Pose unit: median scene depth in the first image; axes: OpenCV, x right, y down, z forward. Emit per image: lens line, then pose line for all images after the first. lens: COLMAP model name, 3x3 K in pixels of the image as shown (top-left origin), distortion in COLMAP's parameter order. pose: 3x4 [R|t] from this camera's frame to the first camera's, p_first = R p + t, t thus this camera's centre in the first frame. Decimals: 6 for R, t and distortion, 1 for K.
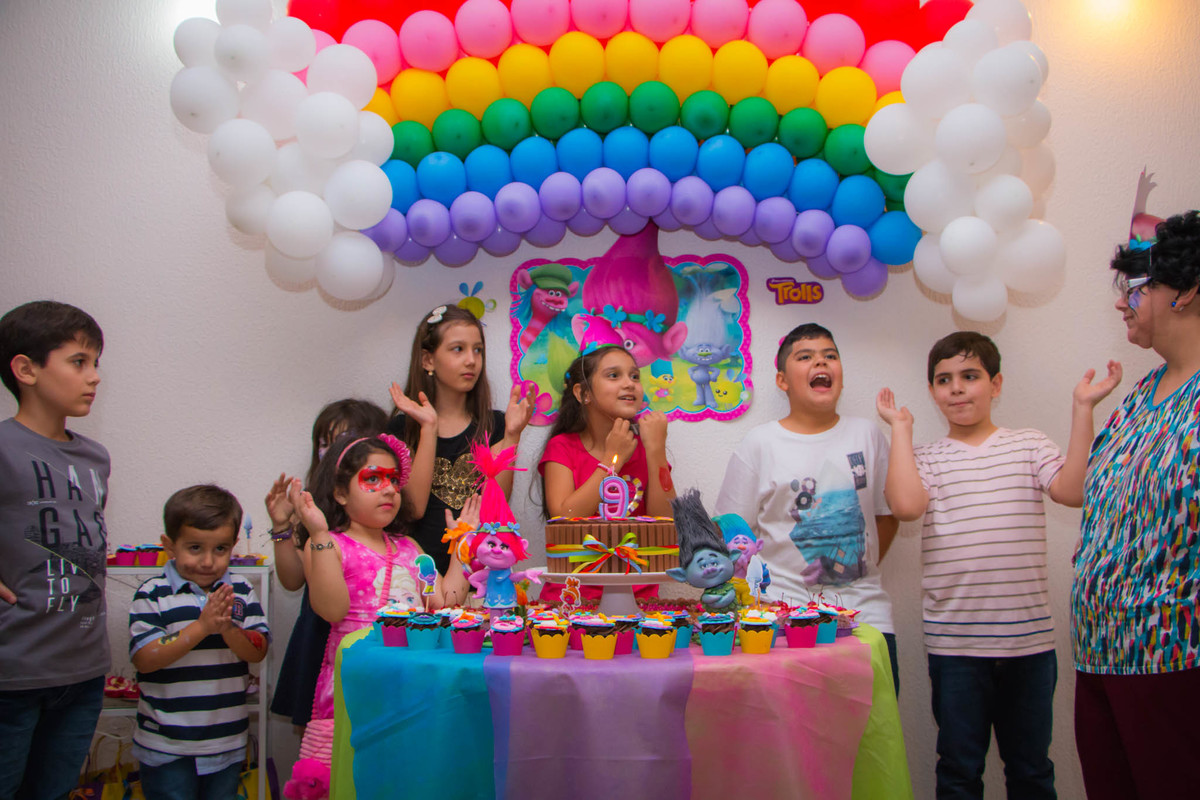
lens RADIAL K [[981.2, 0, 600.0], [0, 981.2, 400.0], [0, 0, 1]] dist [-0.192087, 0.152968]
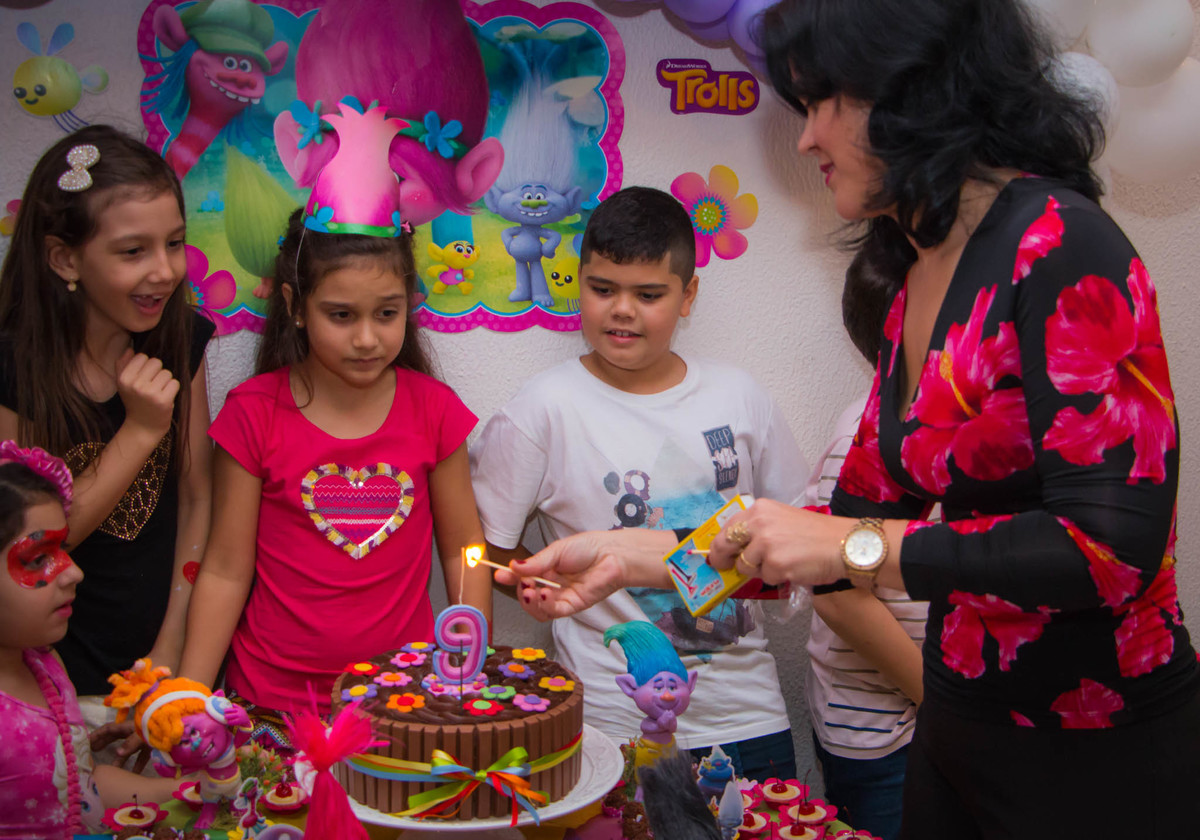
lens RADIAL K [[1759.0, 0, 705.9], [0, 1759.0, 474.1], [0, 0, 1]] dist [-0.037208, 0.377019]
pose [[0.937827, -0.027247, 0.346033, -0.138706], [-0.093403, 0.940333, 0.327185, -0.229829], [-0.334301, -0.339163, 0.879324, 0.087771]]
